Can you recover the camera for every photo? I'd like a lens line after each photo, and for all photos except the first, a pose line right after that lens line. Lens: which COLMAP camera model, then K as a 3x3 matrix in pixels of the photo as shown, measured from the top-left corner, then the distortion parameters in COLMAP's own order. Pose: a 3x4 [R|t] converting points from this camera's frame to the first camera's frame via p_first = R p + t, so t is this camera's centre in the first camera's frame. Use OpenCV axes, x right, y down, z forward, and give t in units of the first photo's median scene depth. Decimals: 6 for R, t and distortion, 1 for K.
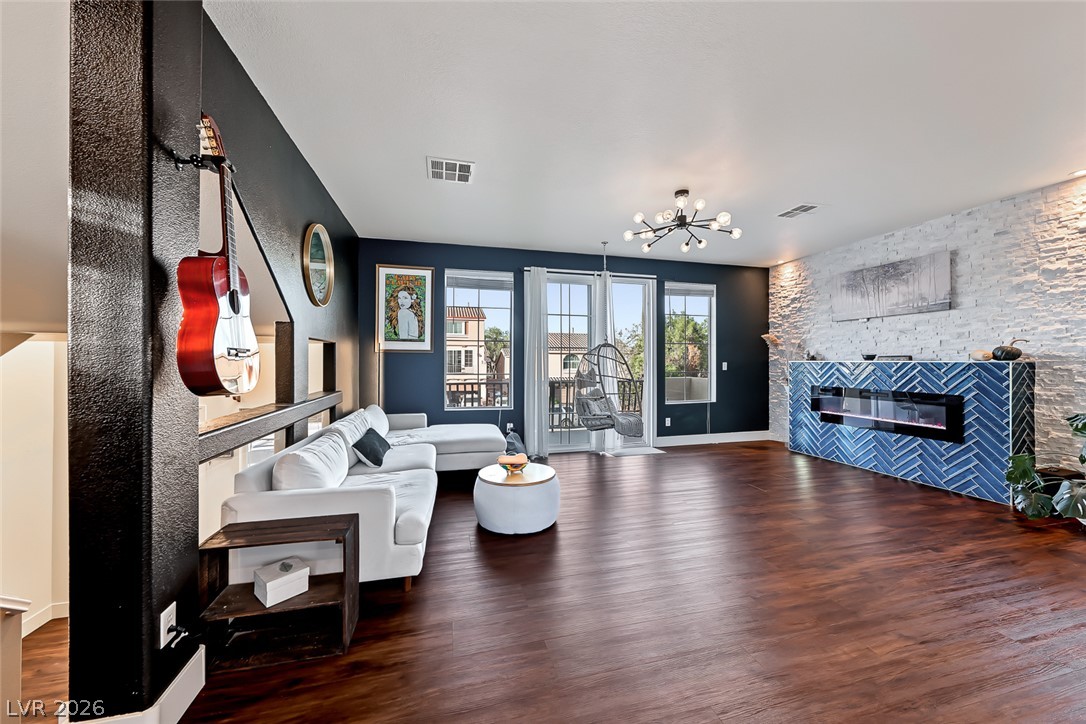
lens RADIAL K [[382.4, 0, 542.8], [0, 382.4, 361.0], [0, 0, 1]] dist [0.009774, -0.002295]
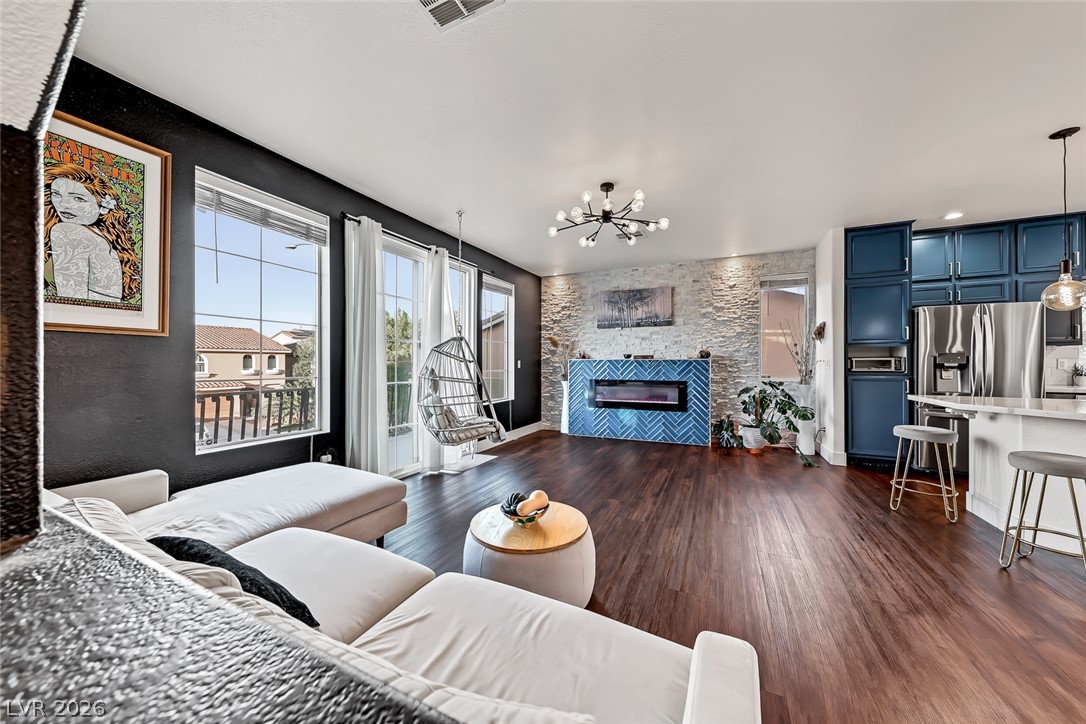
lens RADIAL K [[382.4, 0, 545.4], [0, 382.4, 363.4], [0, 0, 1]] dist [0.009774, -0.002295]
pose [[0.638423, -0.001828, 0.769684, -0.358296], [-0.000616, 0.999996, 0.002886, 0.010562], [-0.769685, -0.002316, 0.638419, 0.347702]]
